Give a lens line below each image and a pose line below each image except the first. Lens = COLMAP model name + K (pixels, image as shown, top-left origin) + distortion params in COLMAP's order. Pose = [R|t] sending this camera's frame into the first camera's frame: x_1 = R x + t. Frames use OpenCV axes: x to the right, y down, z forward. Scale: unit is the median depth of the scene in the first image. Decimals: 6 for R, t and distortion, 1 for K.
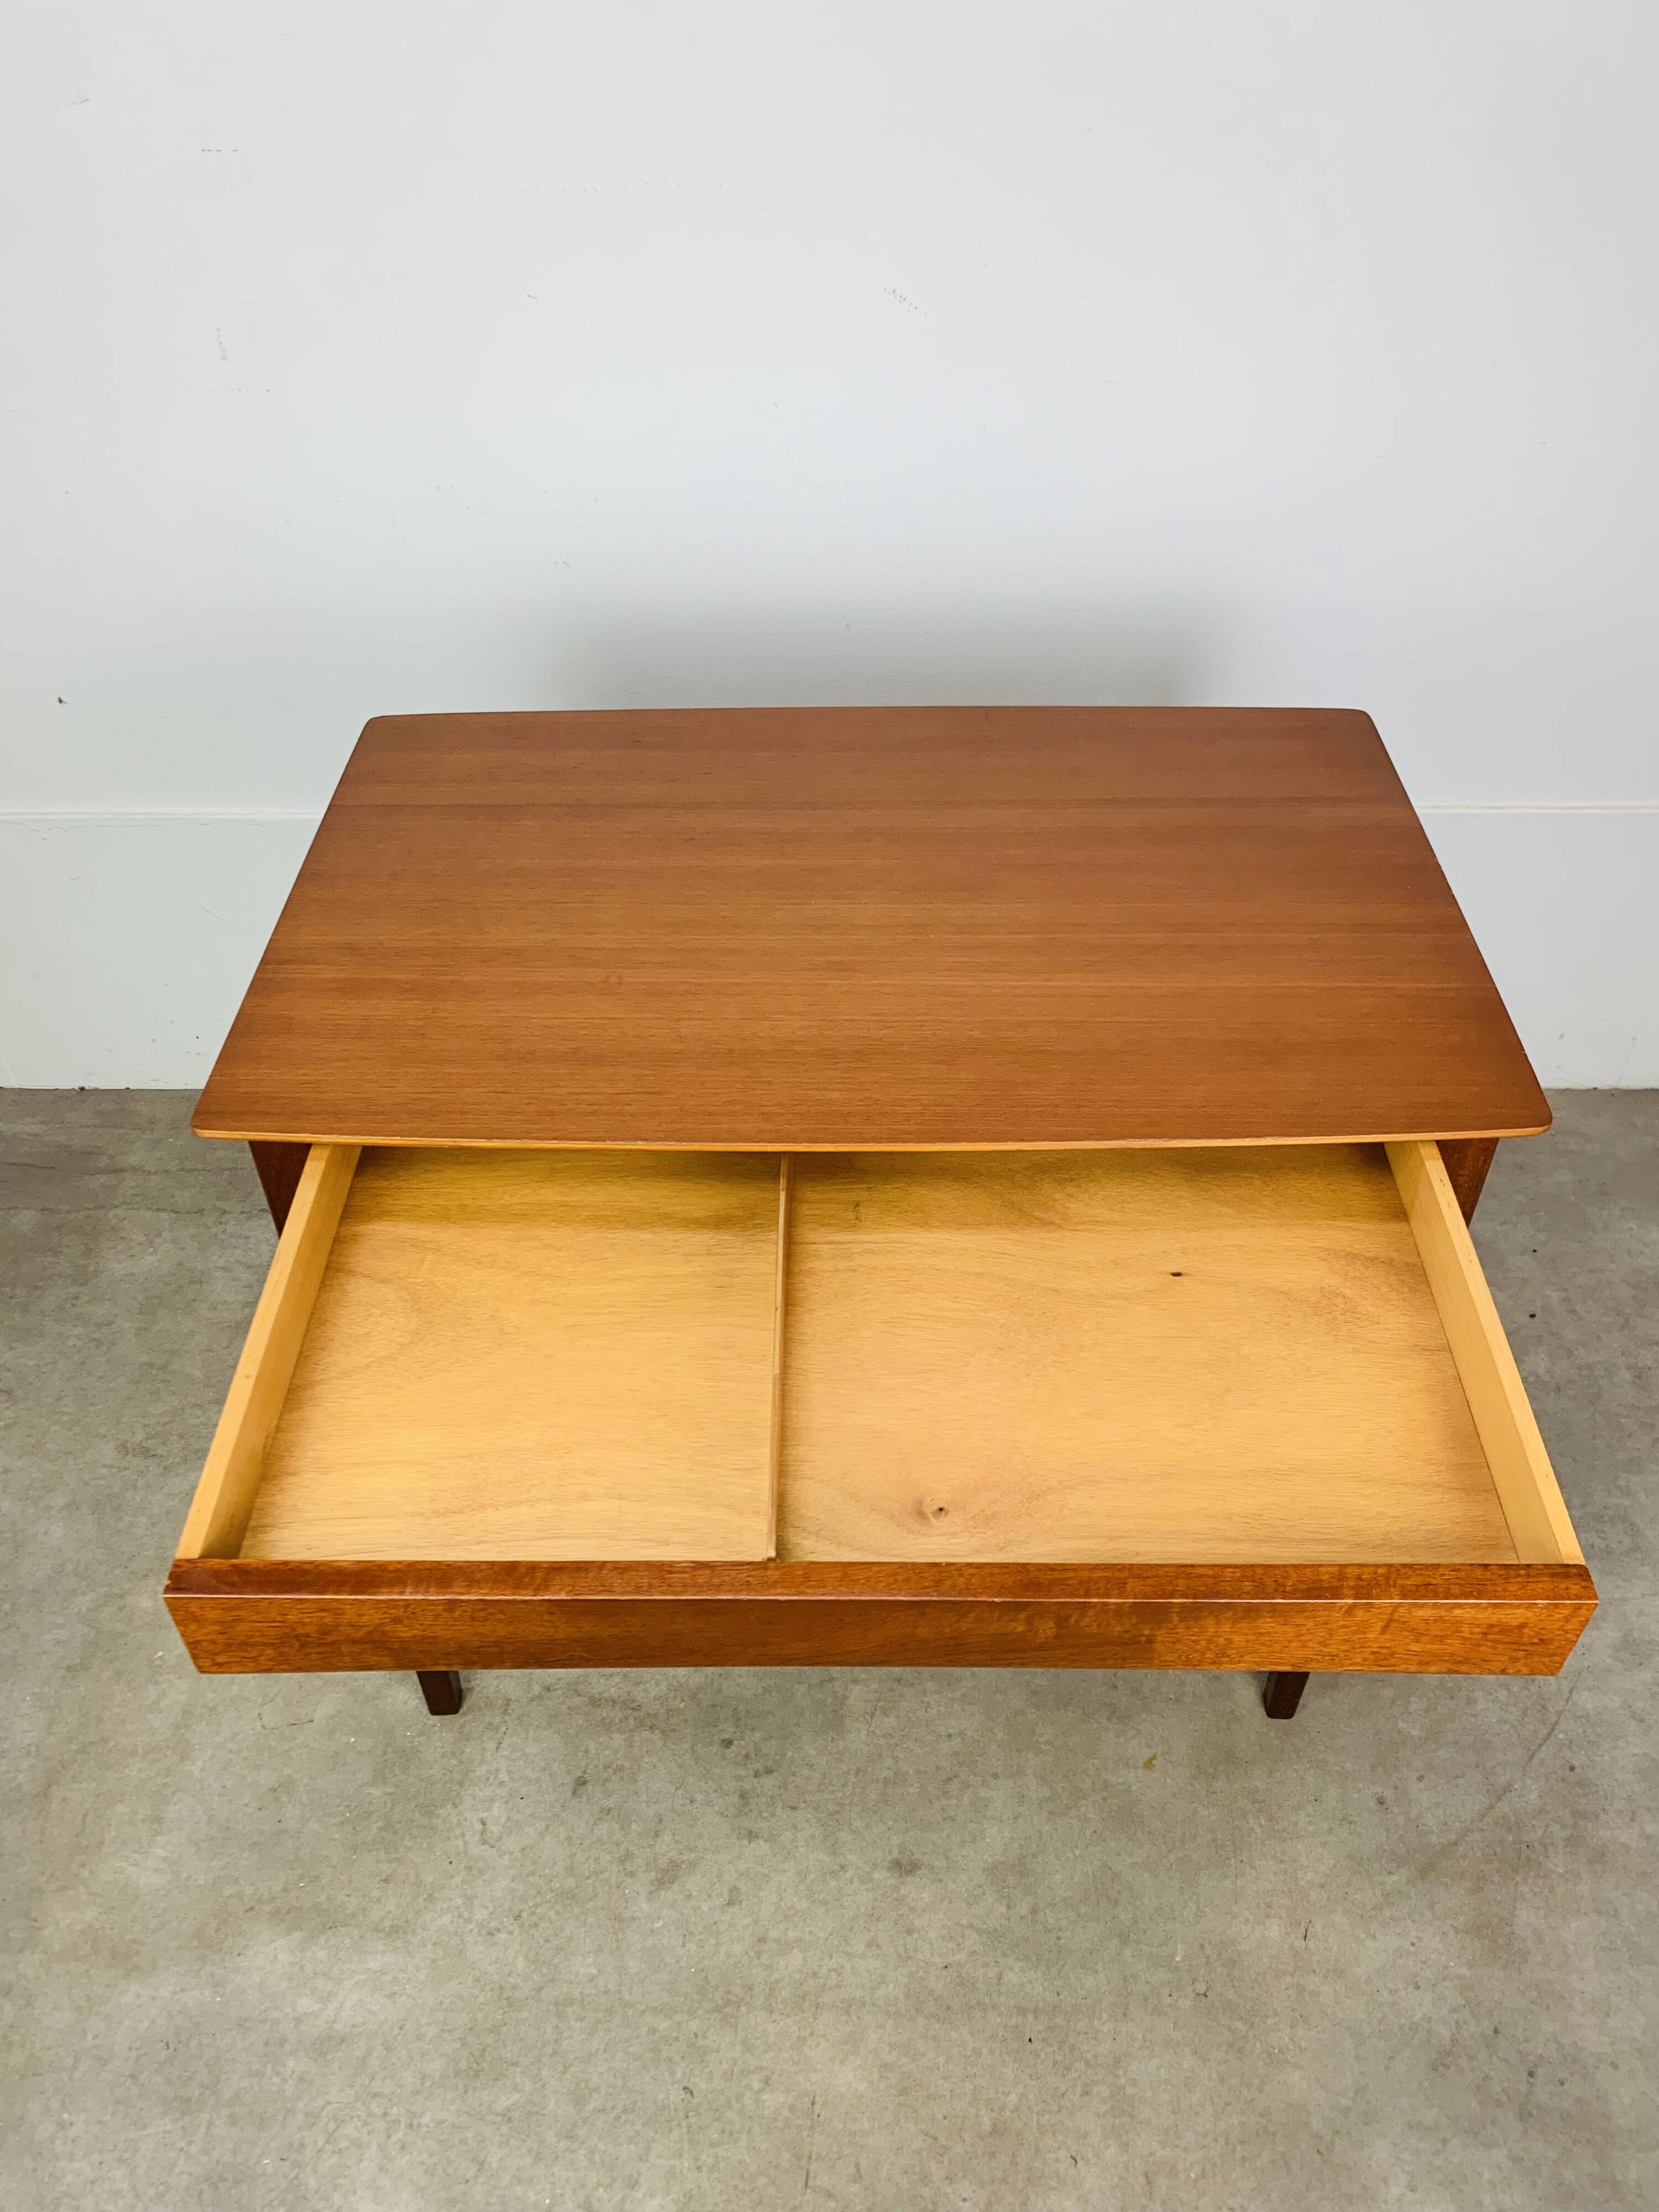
lens RADIAL K [[1683.8, 0, 839.6], [0, 1683.8, 1095.8], [0, 0, 1]] dist [0.012871, -0.007124]
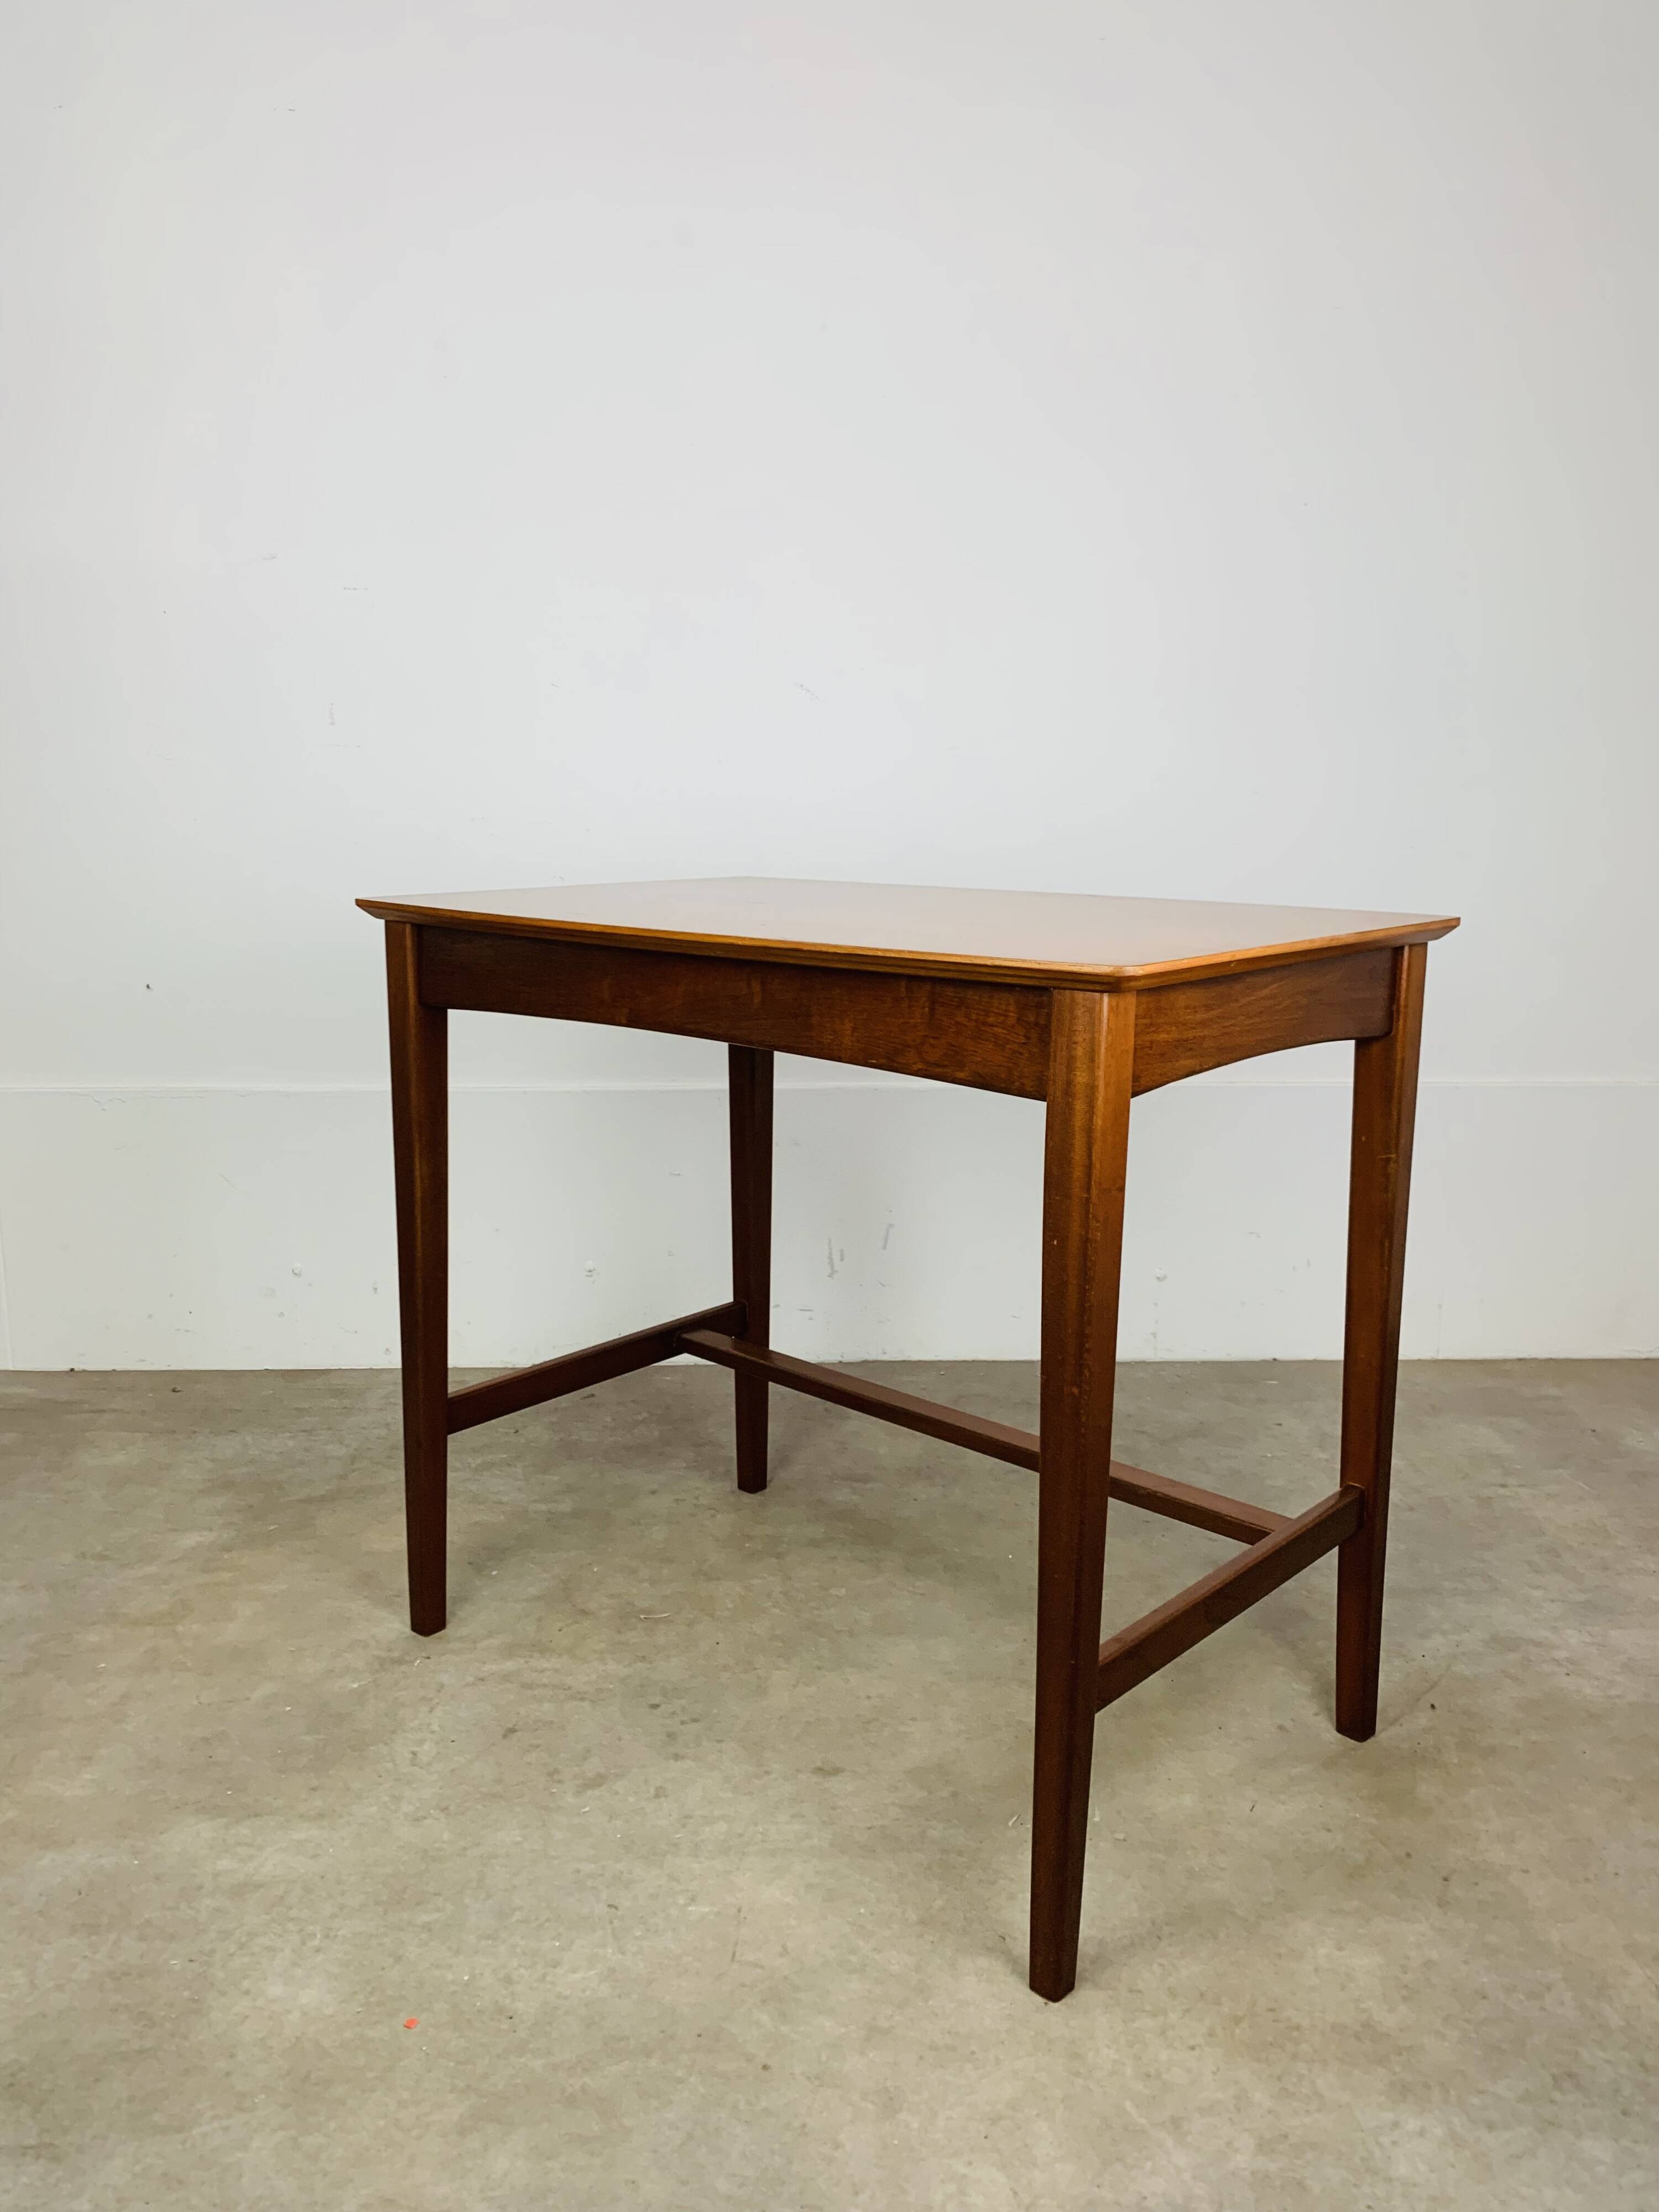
lens RADIAL K [[1683.8, 0, 824.0], [0, 1683.8, 1097.8], [0, 0, 1]] dist [0.012871, -0.007124]
pose [[0.999008, 0.006575, 0.044038, -0.011697], [0.016817, 0.860069, -0.509900, 0.643032], [-0.041229, 0.510135, 0.859106, -0.091289]]
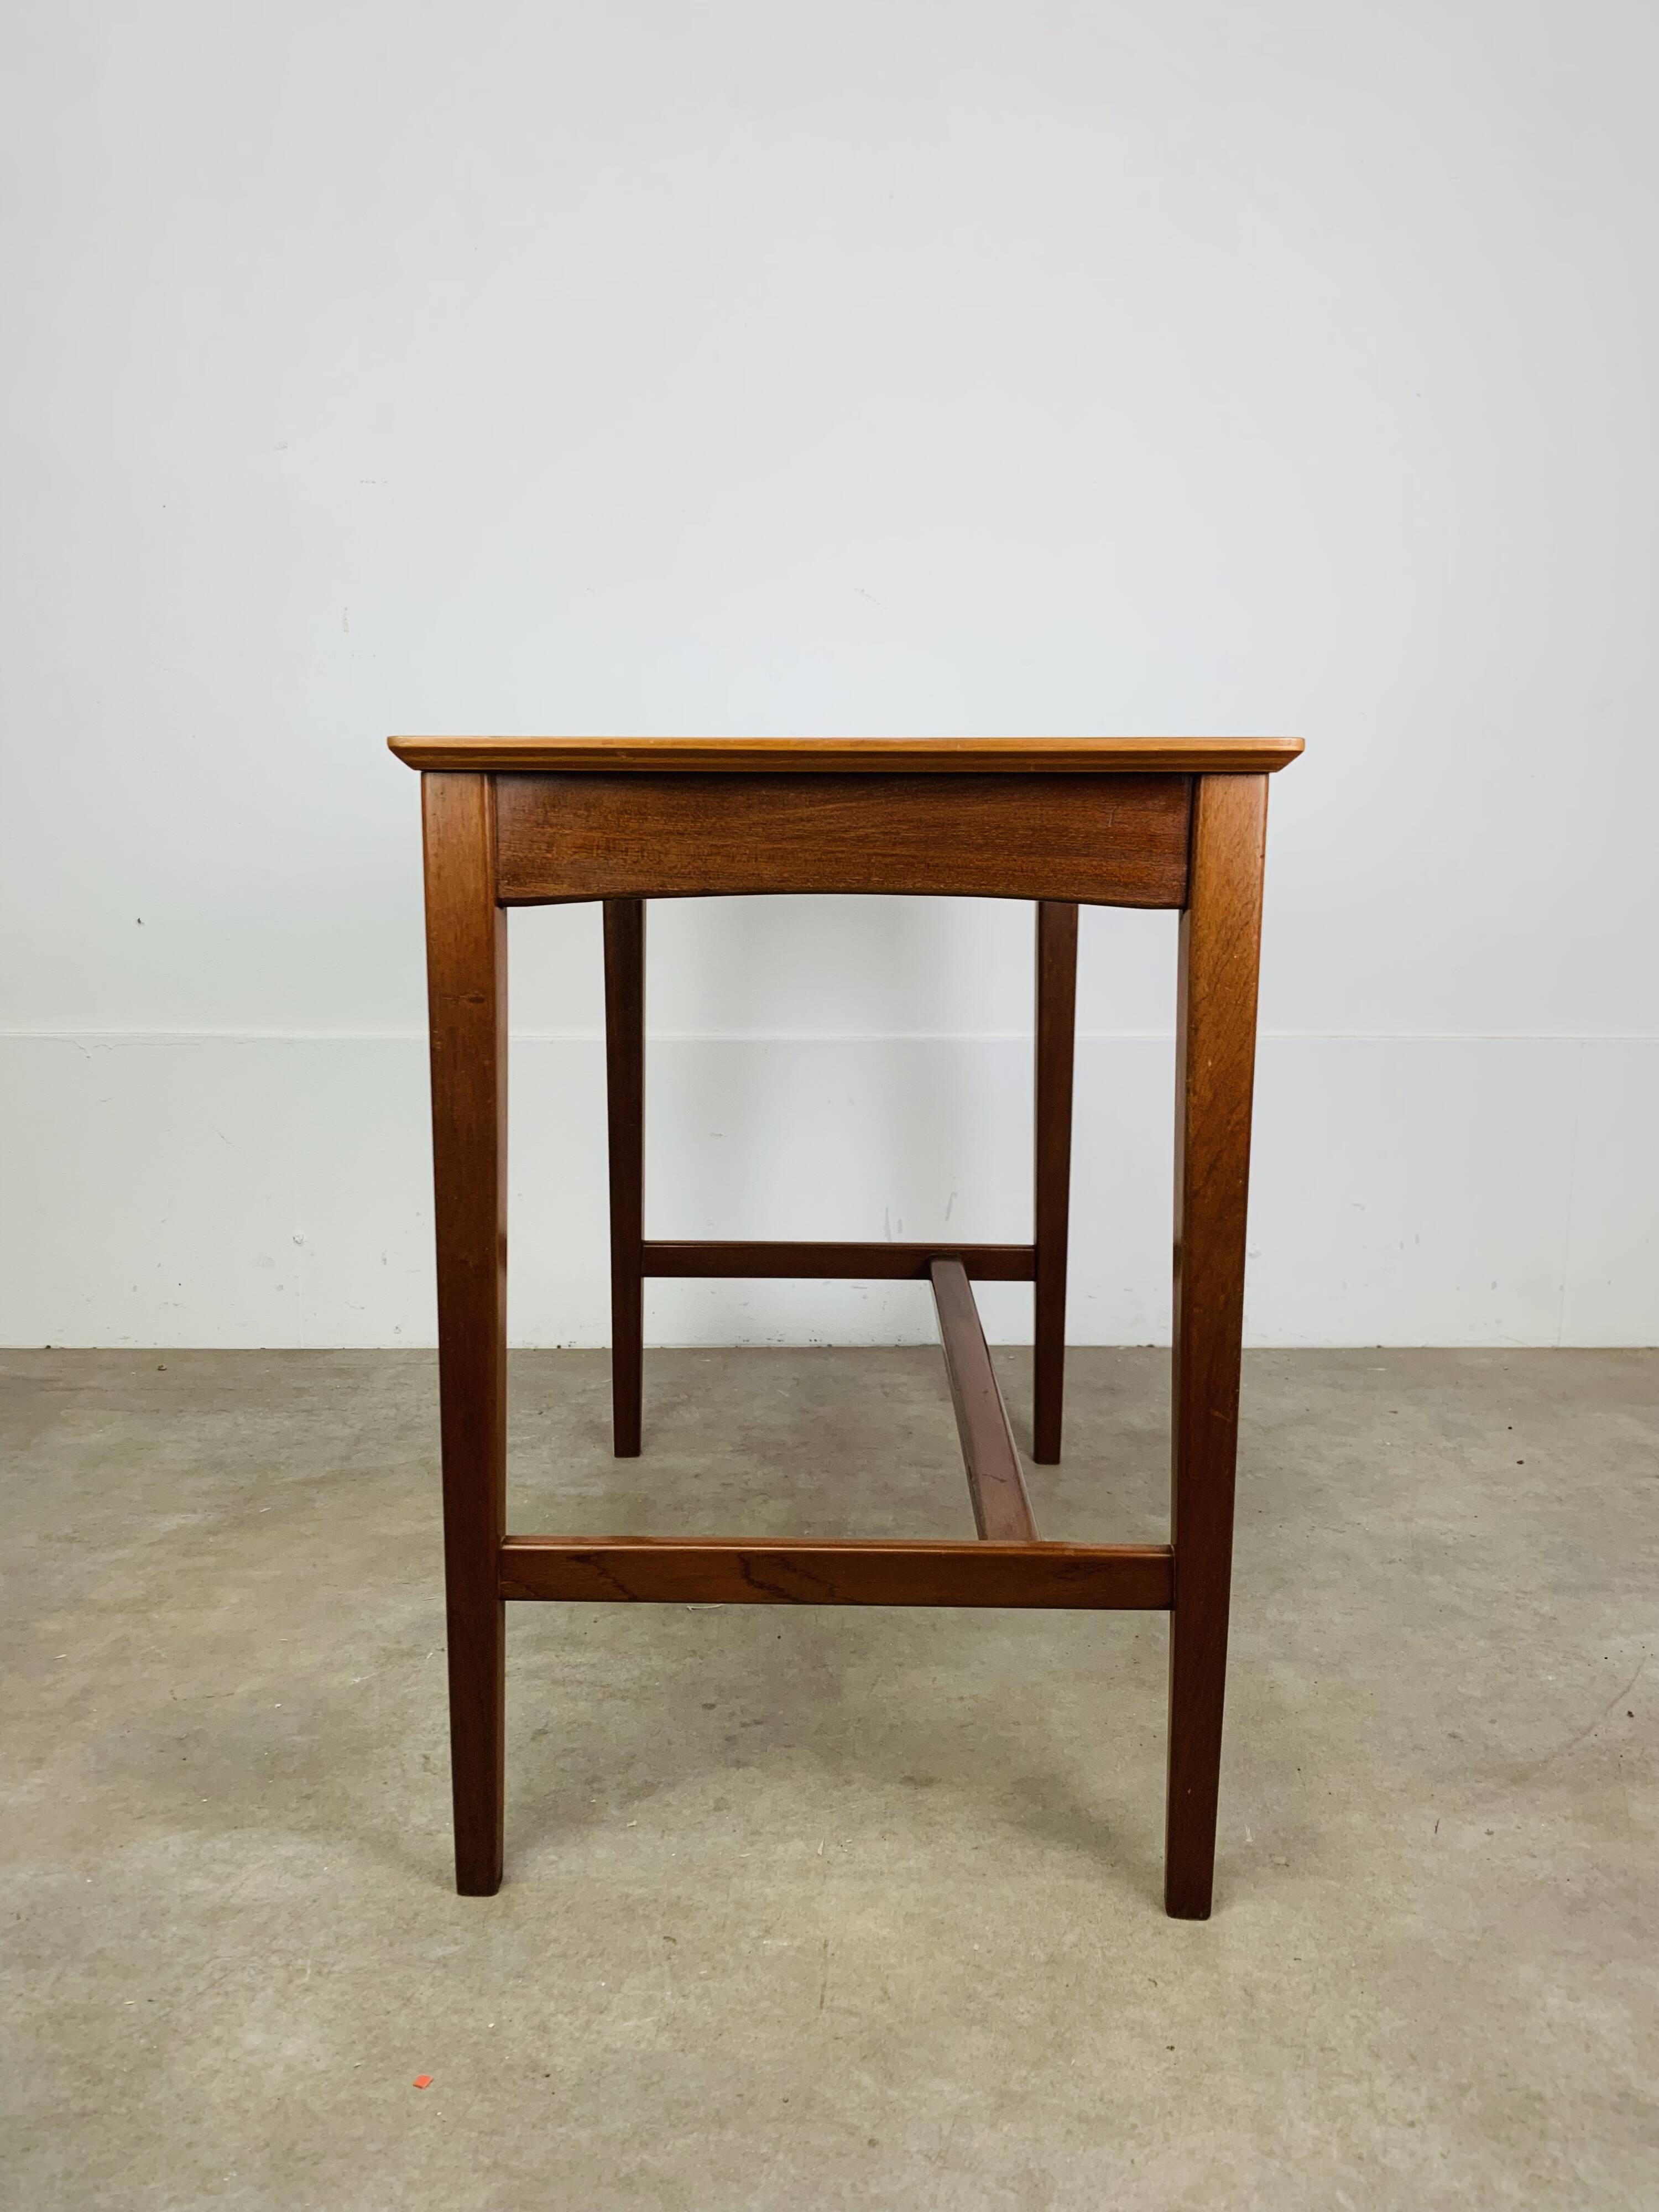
lens RADIAL K [[1683.8, 0, 823.8], [0, 1683.8, 1113.1], [0, 0, 1]] dist [0.012871, -0.007124]
pose [[0.999148, 0.013421, 0.039025, -0.049419], [0.009234, 0.848955, -0.528384, 0.636339], [-0.040222, 0.528294, 0.848108, 0.097527]]
